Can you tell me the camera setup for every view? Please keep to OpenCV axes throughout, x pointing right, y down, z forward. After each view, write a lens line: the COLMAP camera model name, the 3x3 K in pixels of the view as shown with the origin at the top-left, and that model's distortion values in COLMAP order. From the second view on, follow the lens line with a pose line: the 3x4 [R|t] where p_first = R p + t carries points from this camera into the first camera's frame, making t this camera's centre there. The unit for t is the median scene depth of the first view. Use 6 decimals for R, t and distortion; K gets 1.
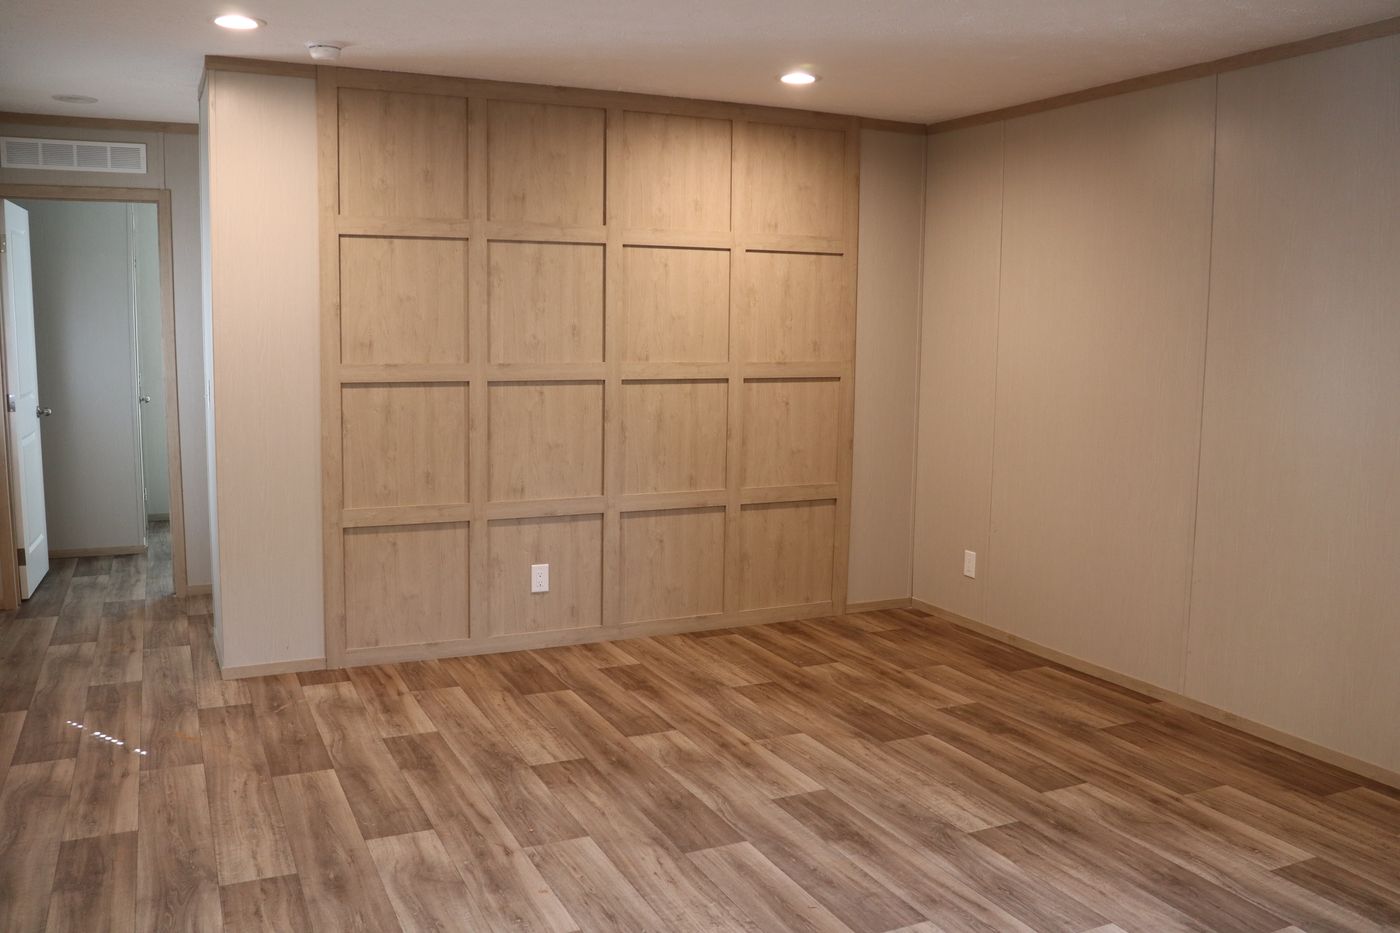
lens RADIAL K [[1208.0, 0, 740.1], [0, 1208.0, 452.1], [0, 0, 1]] dist [-0.134233, 0.148640]
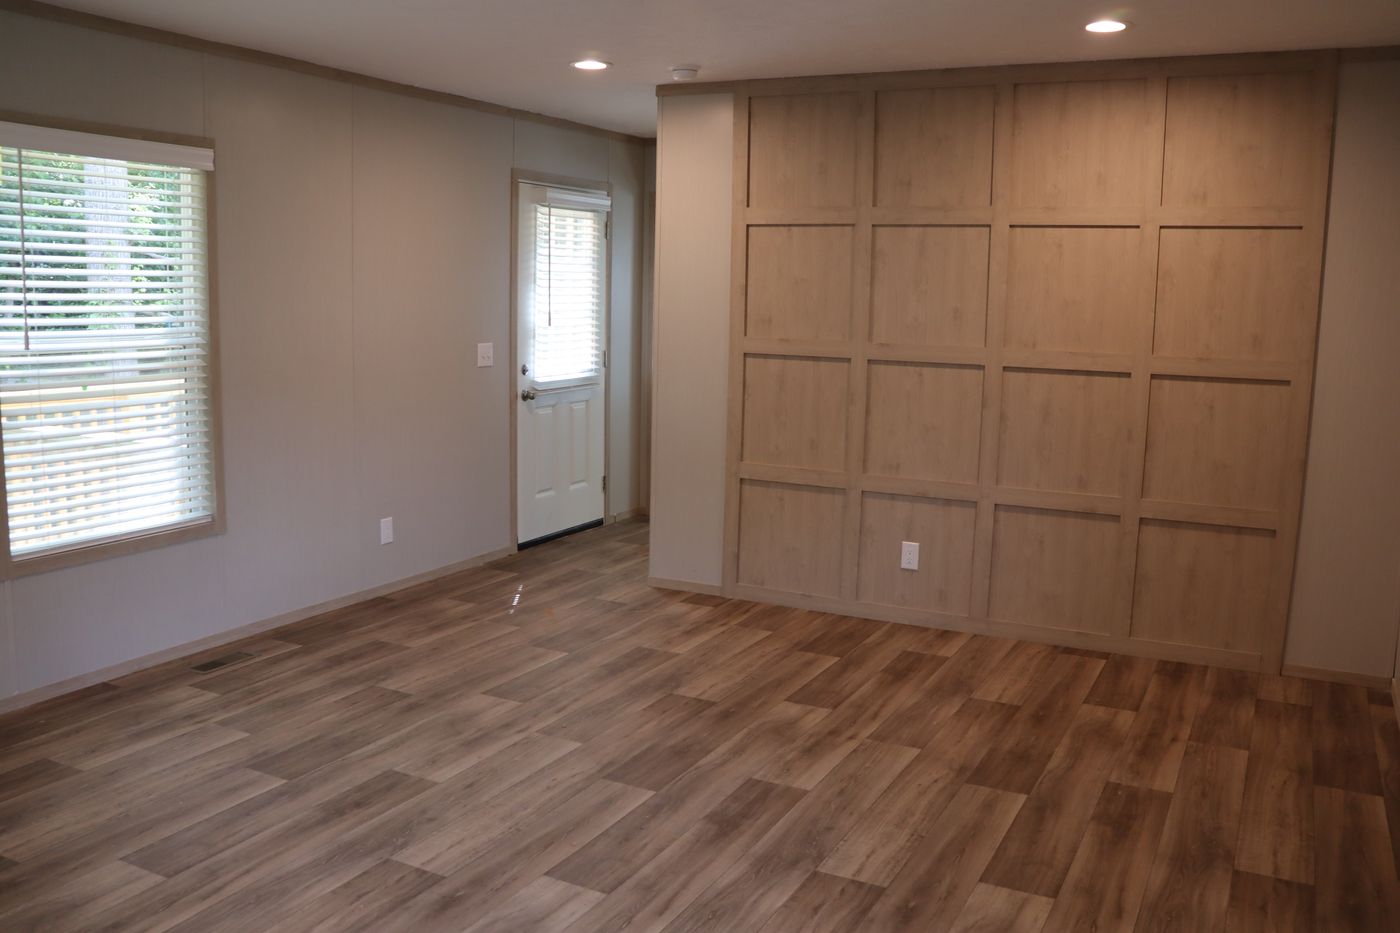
lens RADIAL K [[1196.8, 0, 708.1], [0, 1196.8, 467.1], [0, 0, 1]] dist [-0.146227, 0.127911]
pose [[0.593408, 0.115310, -0.796600, 0.552854], [-0.099433, 0.992606, 0.069612, -0.024060], [0.798737, 0.037900, 0.600486, 0.264343]]
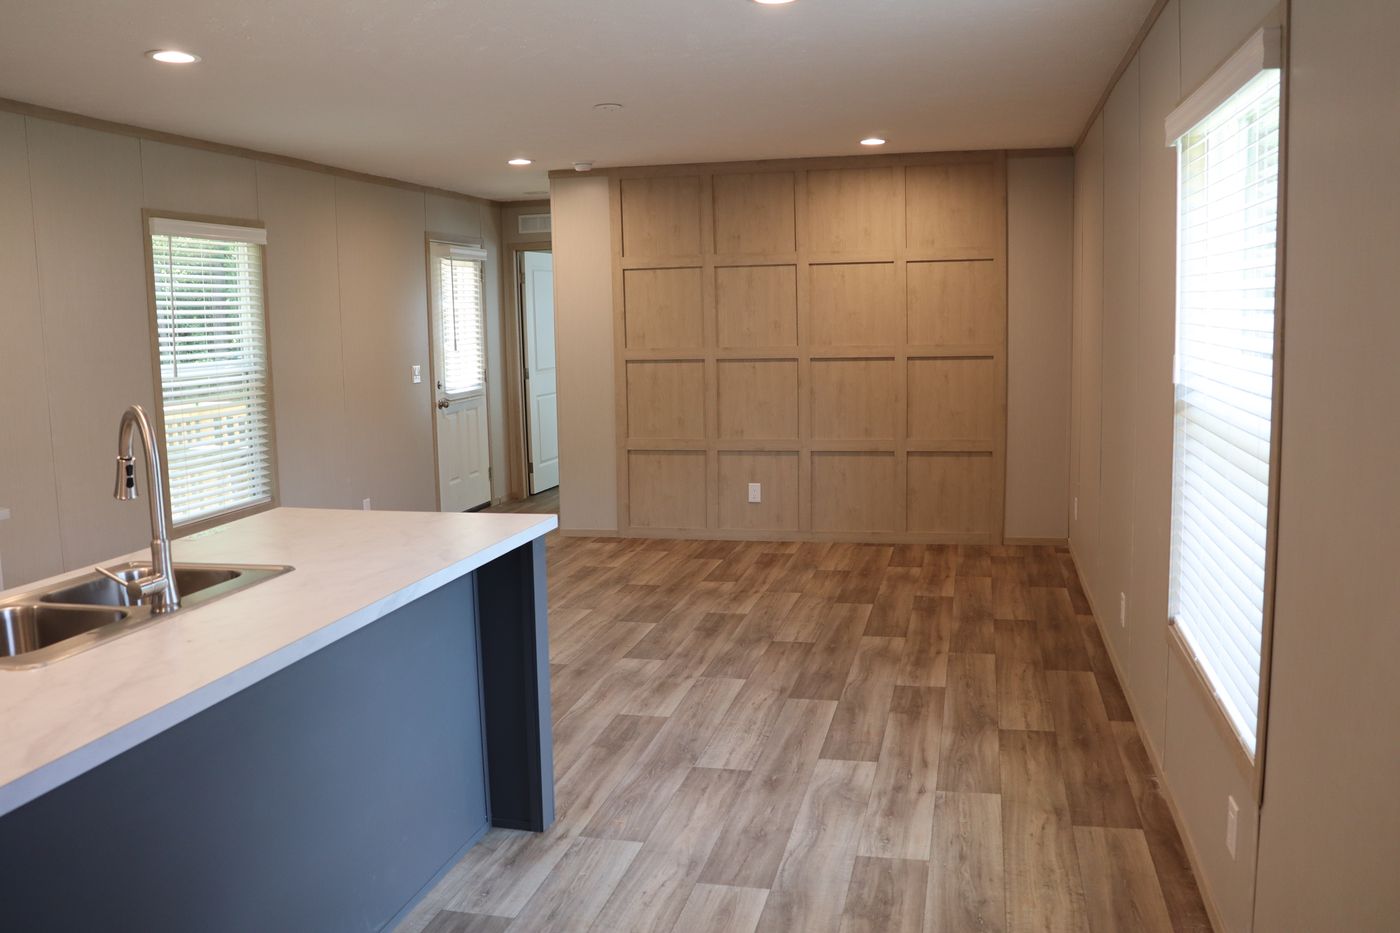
lens RADIAL K [[1201.7, 0, 700.0], [0, 1201.7, 466.5], [0, 0, 1]] dist [-0.151038, 0.131300]
pose [[0.768856, 0.047862, -0.637628, 0.754842], [-0.036432, 0.998854, 0.031046, 0.030684], [0.638383, -0.000640, 0.769718, -0.187562]]
